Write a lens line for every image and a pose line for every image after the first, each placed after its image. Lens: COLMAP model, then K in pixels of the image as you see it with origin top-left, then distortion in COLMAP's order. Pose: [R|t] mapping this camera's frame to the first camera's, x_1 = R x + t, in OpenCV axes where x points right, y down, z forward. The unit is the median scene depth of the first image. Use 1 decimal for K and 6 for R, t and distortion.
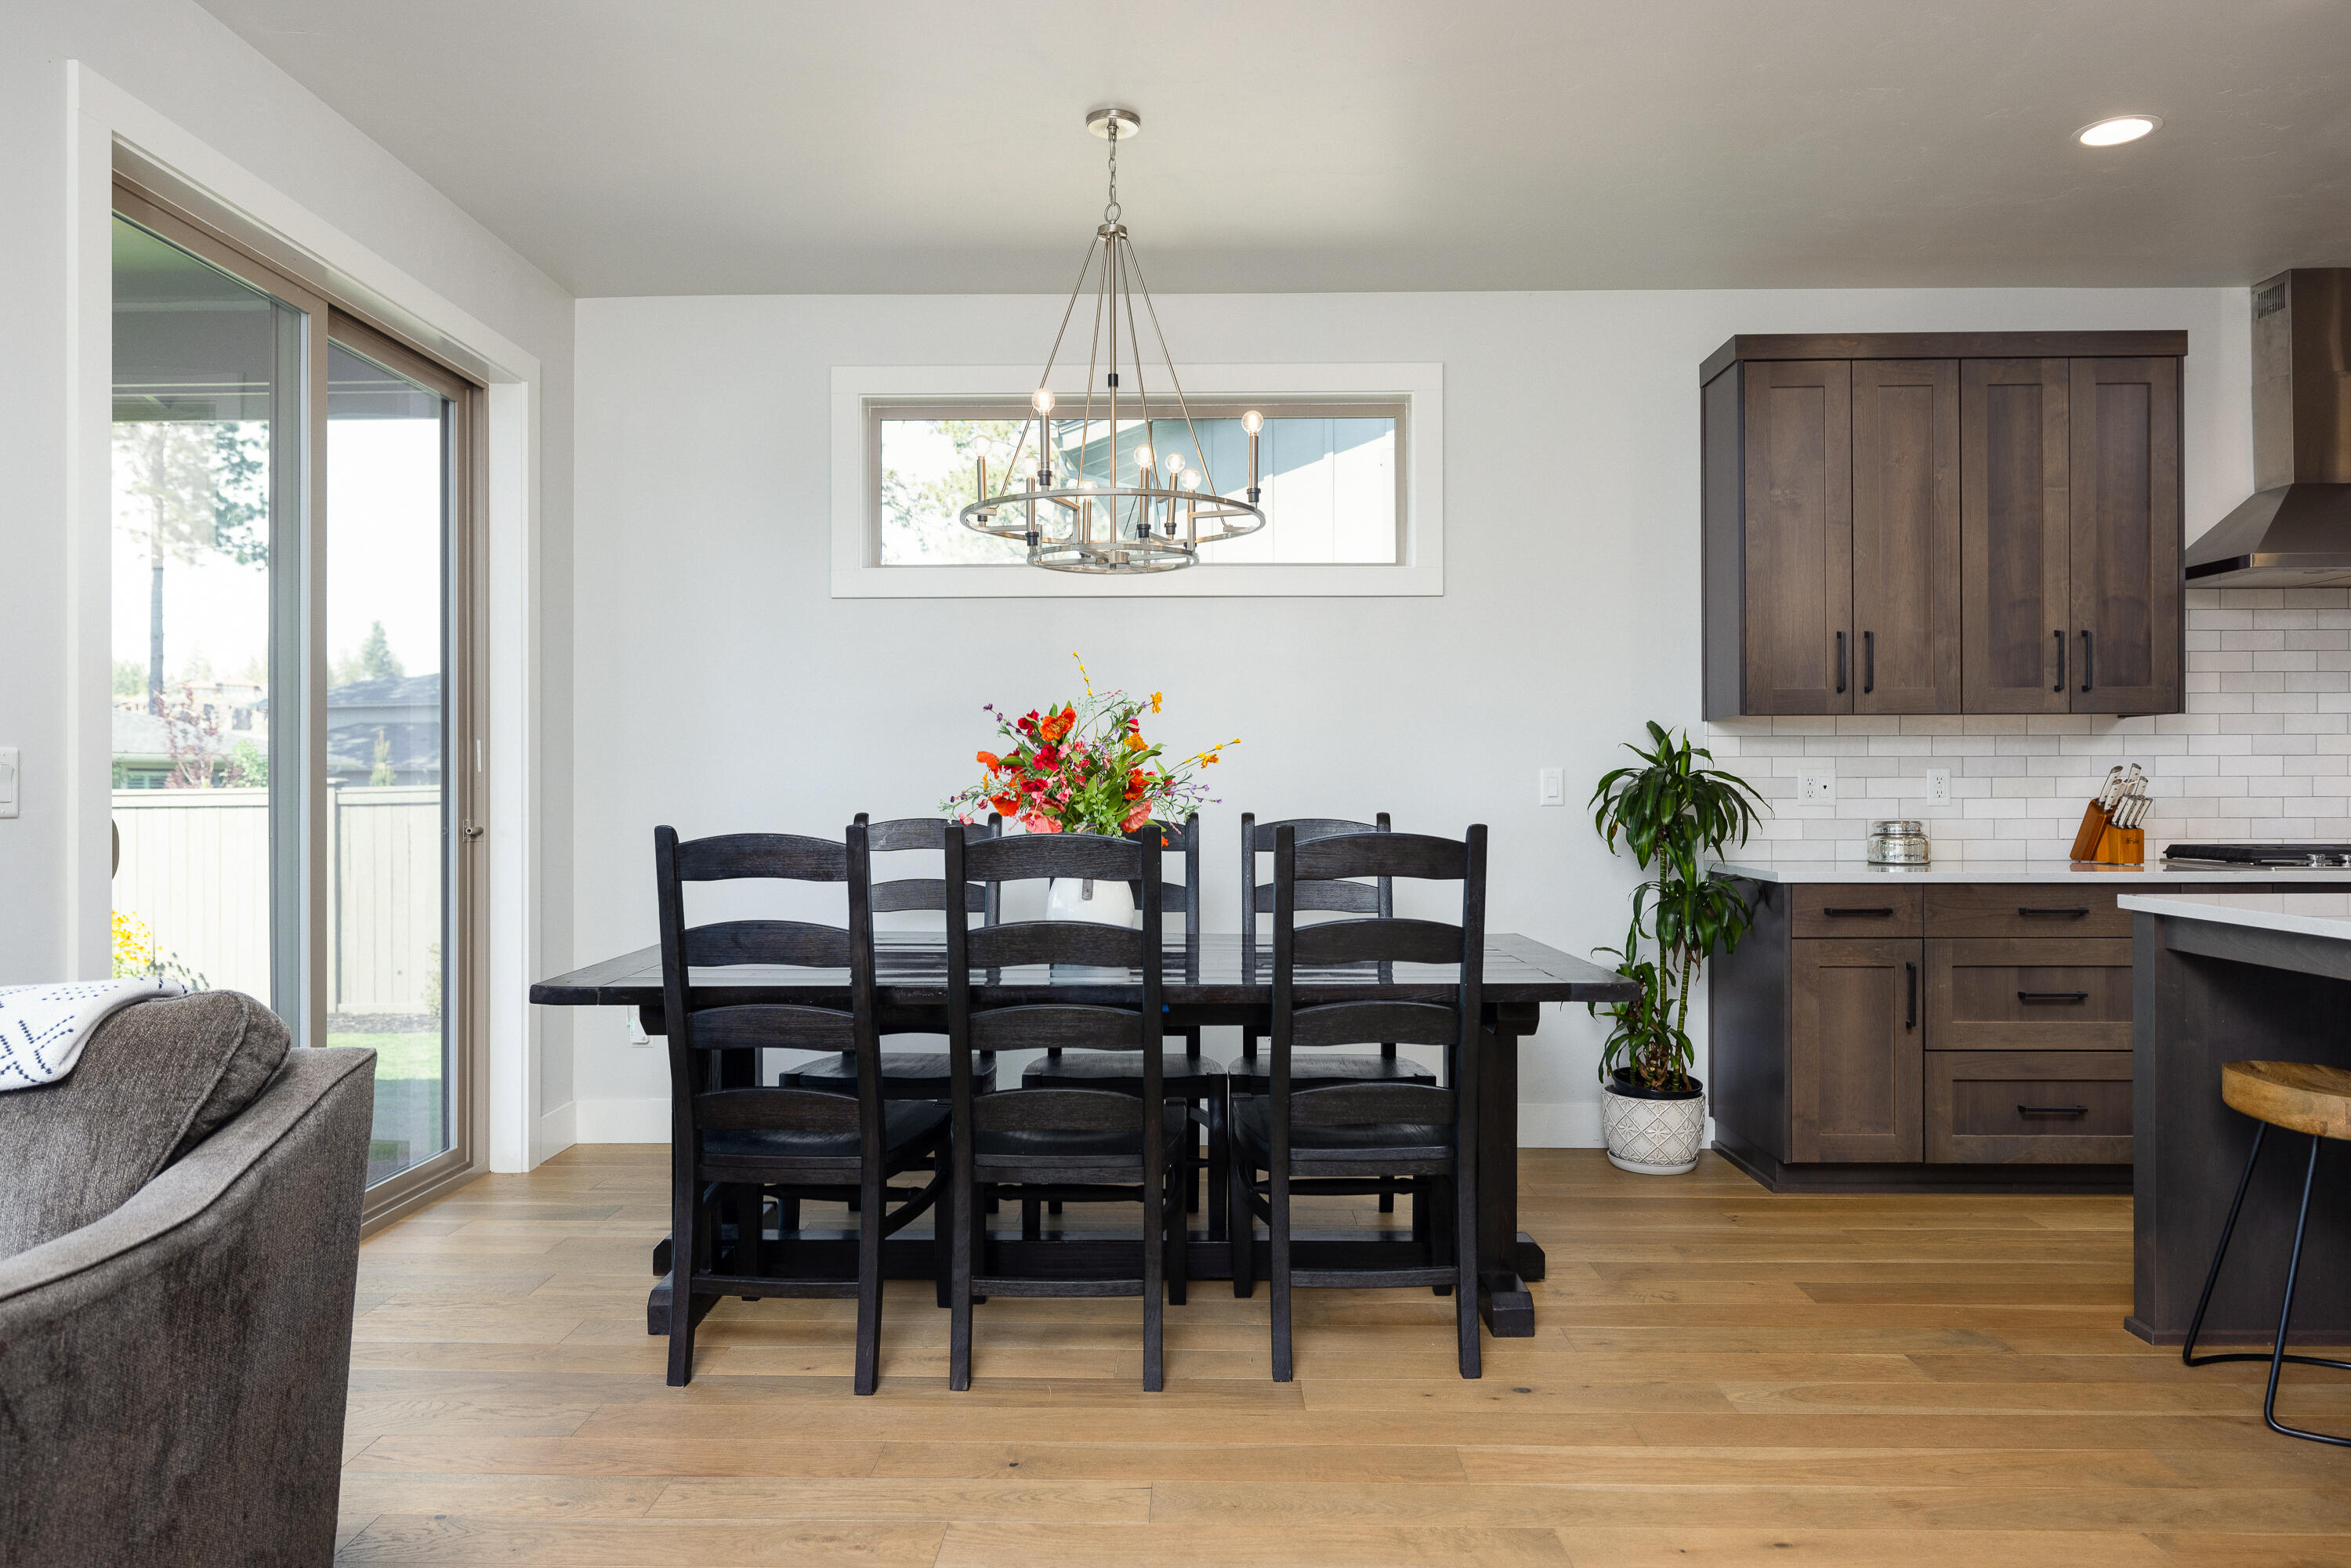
lens RADIAL K [[1580.0, 0, 1132.6], [0, 1580.0, 788.5], [0, 0, 1]] dist [-0.005923, -0.002439]
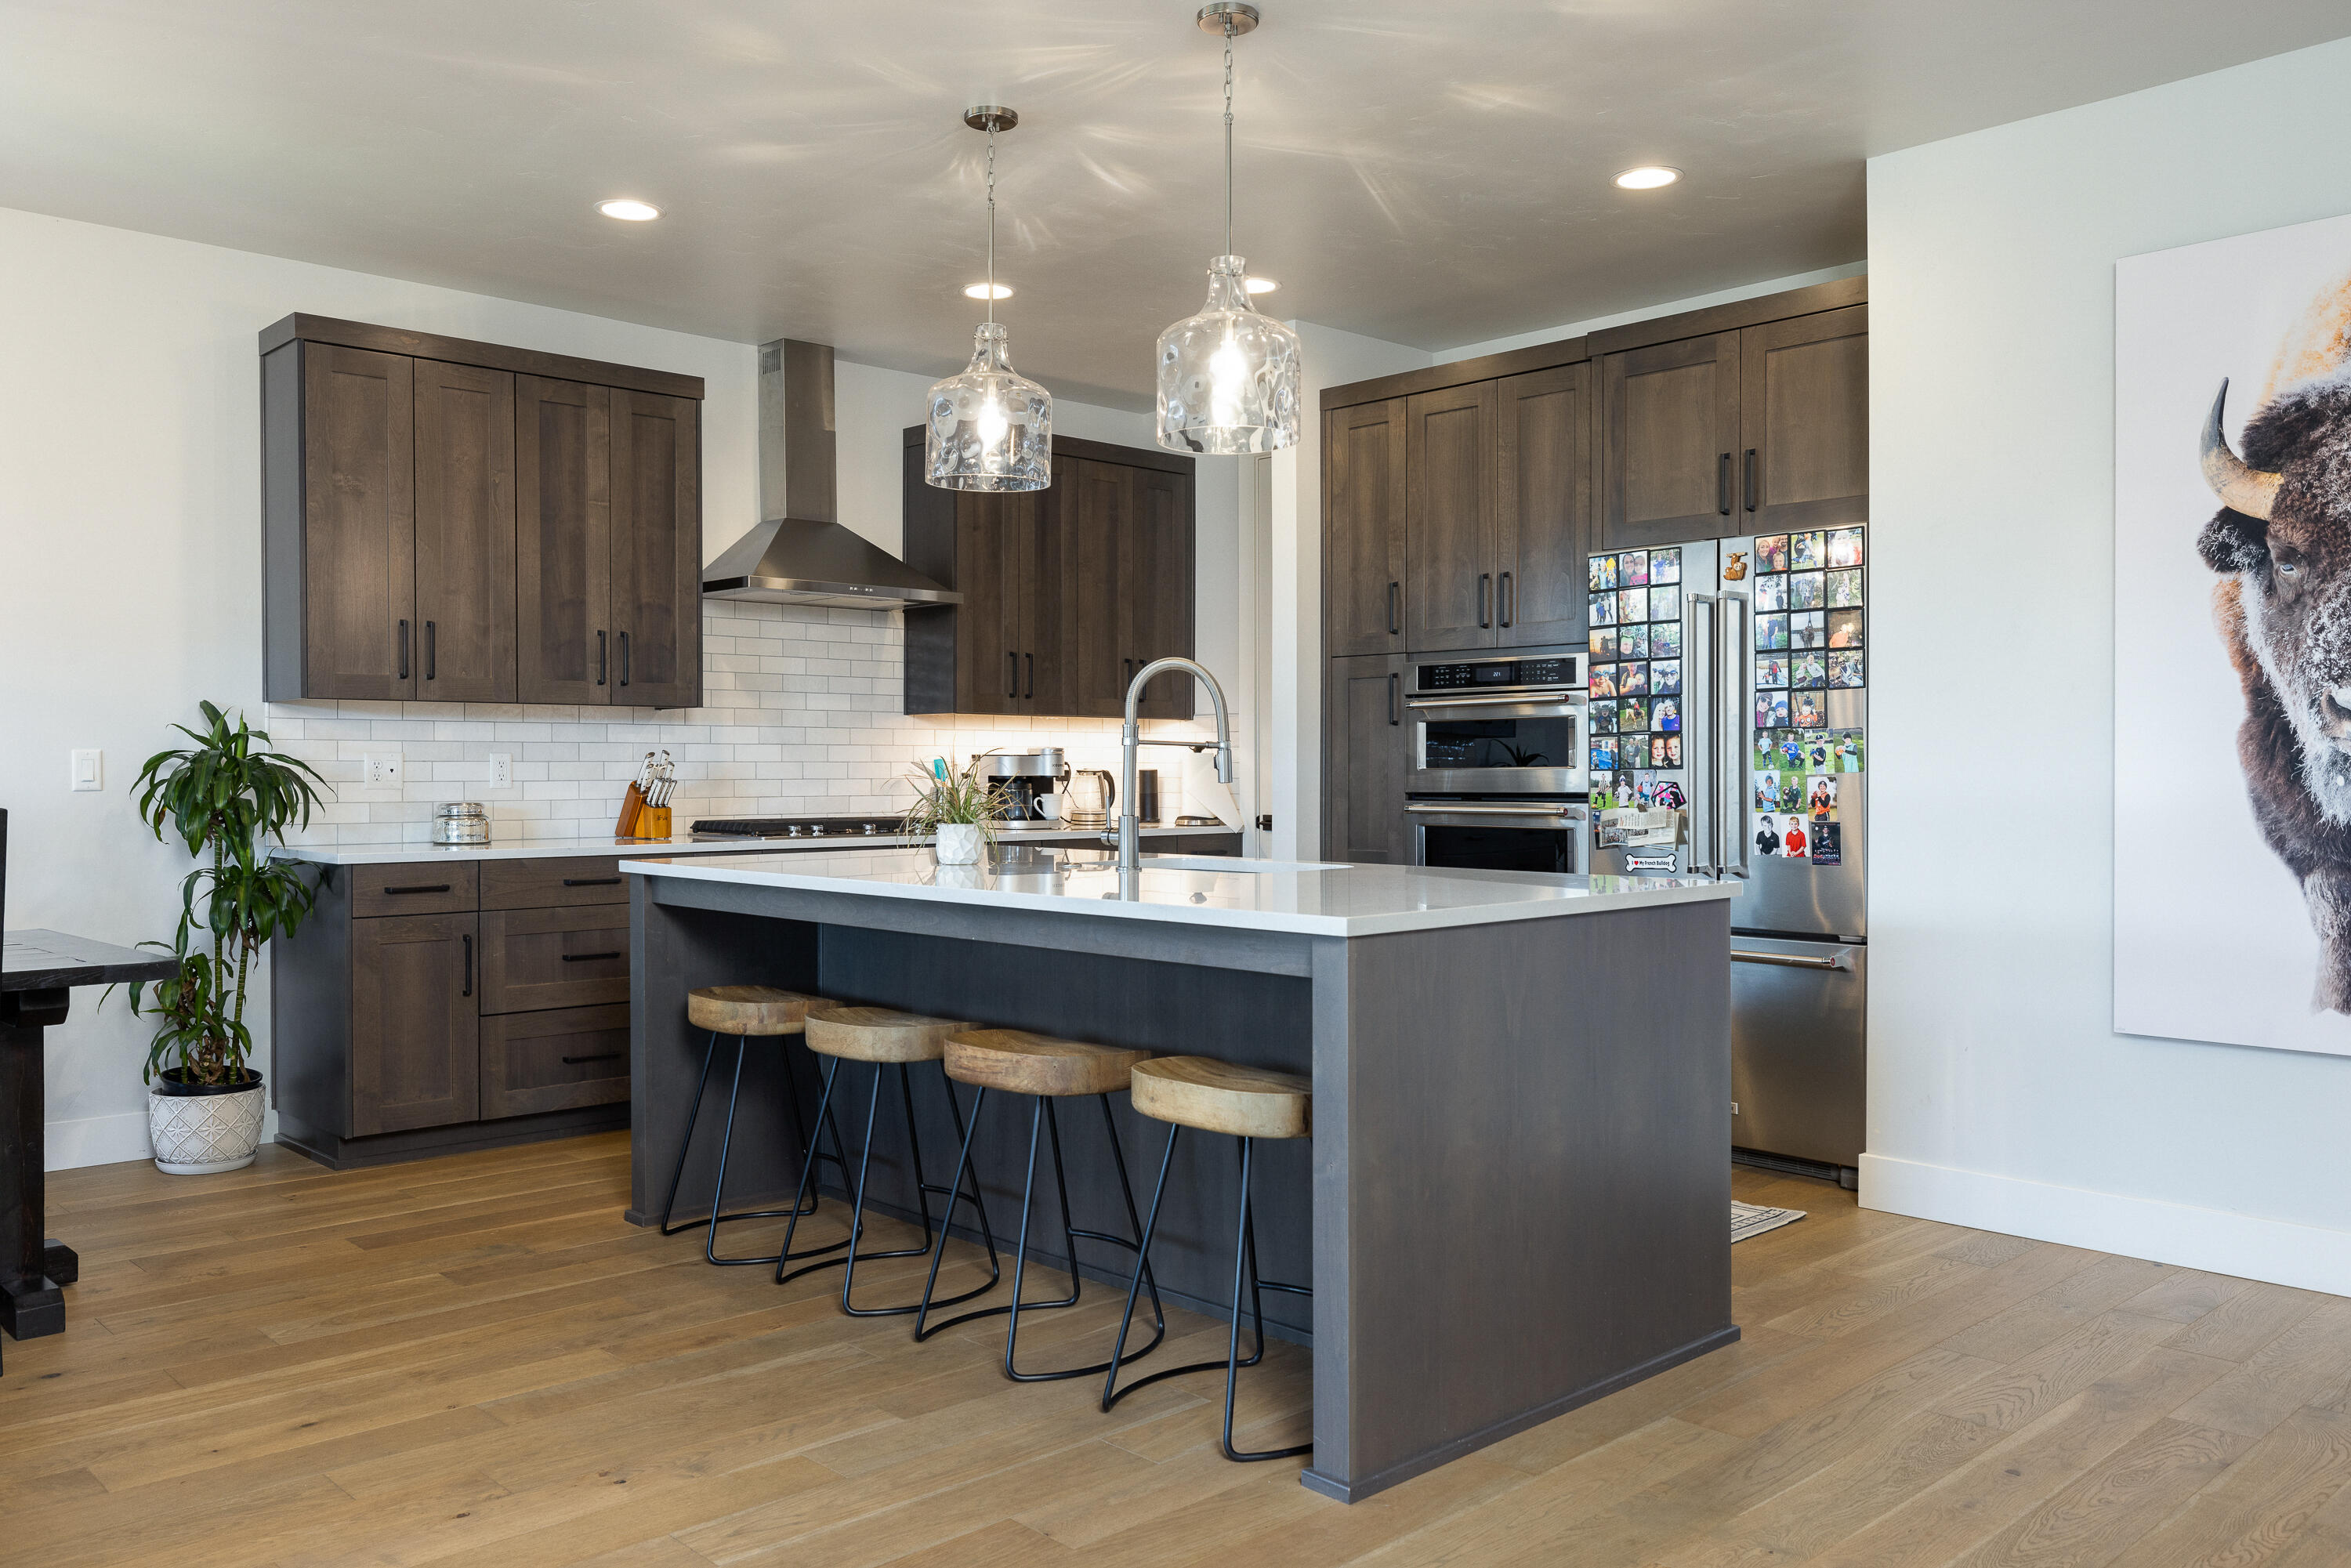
lens RADIAL K [[1831.3, 0, 1197.9], [0, 1831.3, 786.0], [0, 0, 1]] dist [0.007779, -0.006588]
pose [[0.696314, -0.005379, 0.717717, -0.051736], [-0.000675, 0.999967, 0.008149, -0.000859], [-0.717737, -0.006158, 0.696288, -0.213603]]
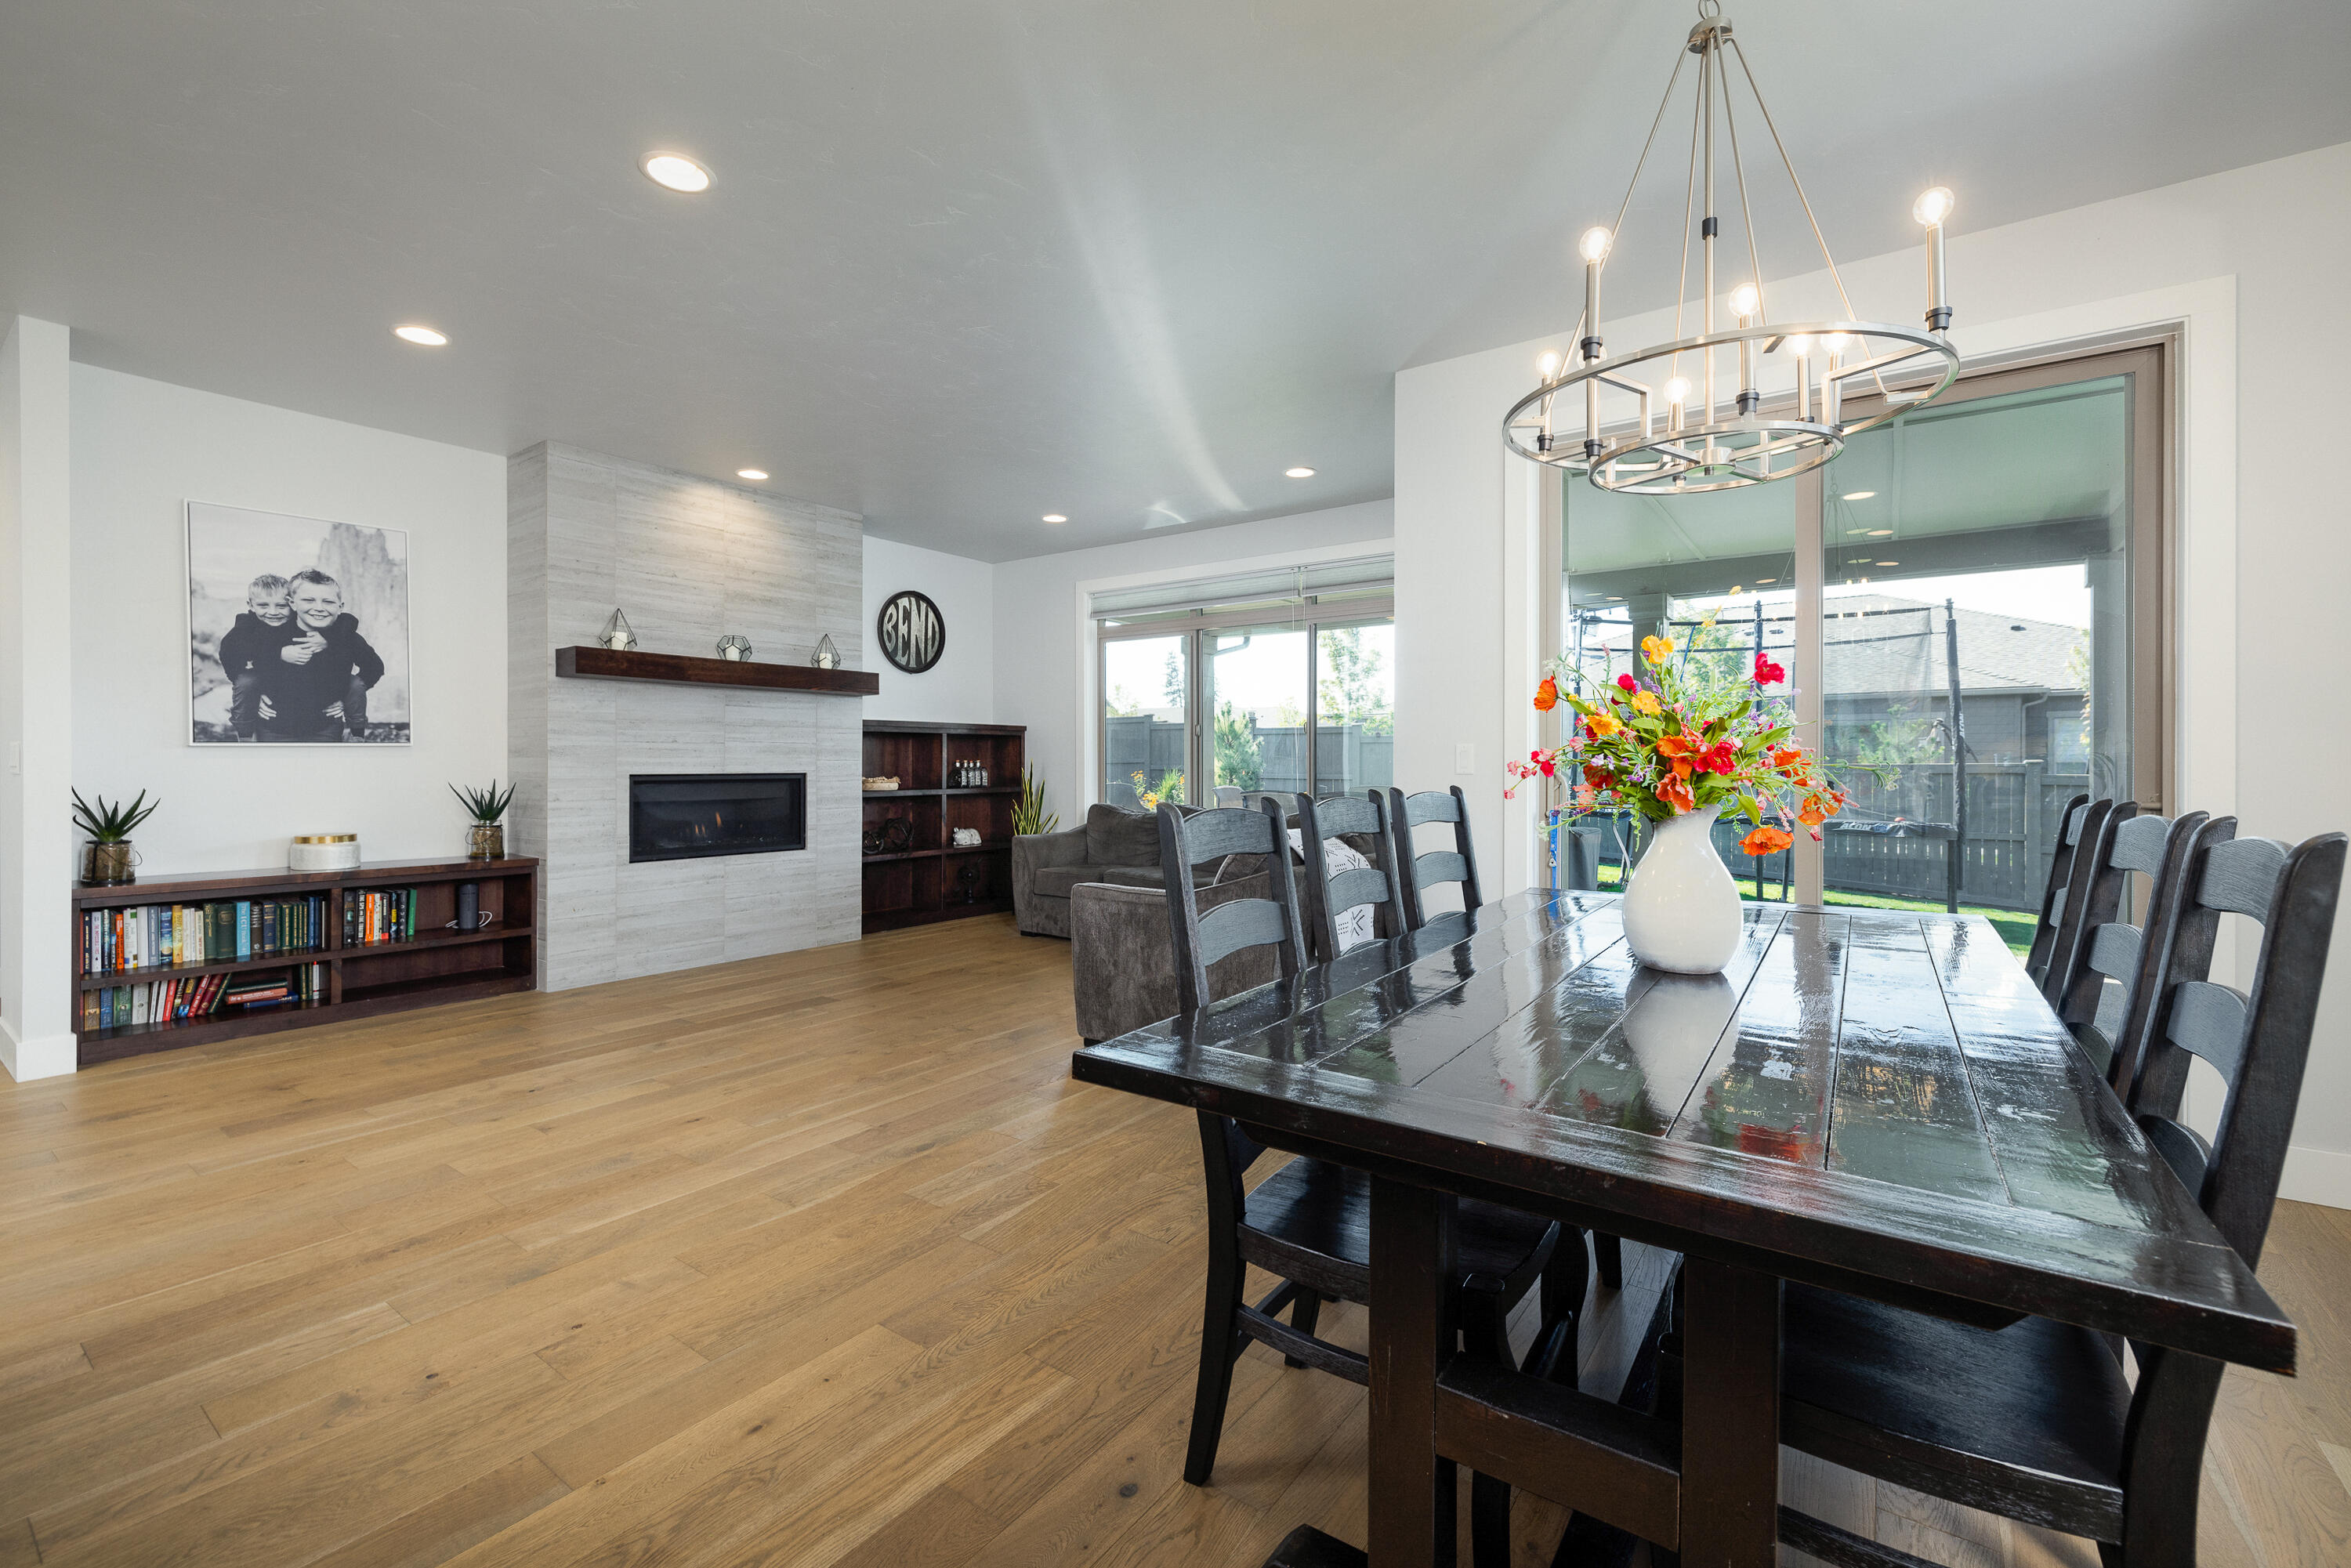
lens RADIAL K [[1018.5, 0, 1147.1], [0, 1018.5, 767.6], [0, 0, 1]] dist [-0.000878, -0.000122]
pose [[-0.578084, 0.003618, -0.815969, 0.440983], [0.002289, 0.999993, 0.002813, 0.004566], [0.815974, -0.000241, -0.578089, 0.864162]]
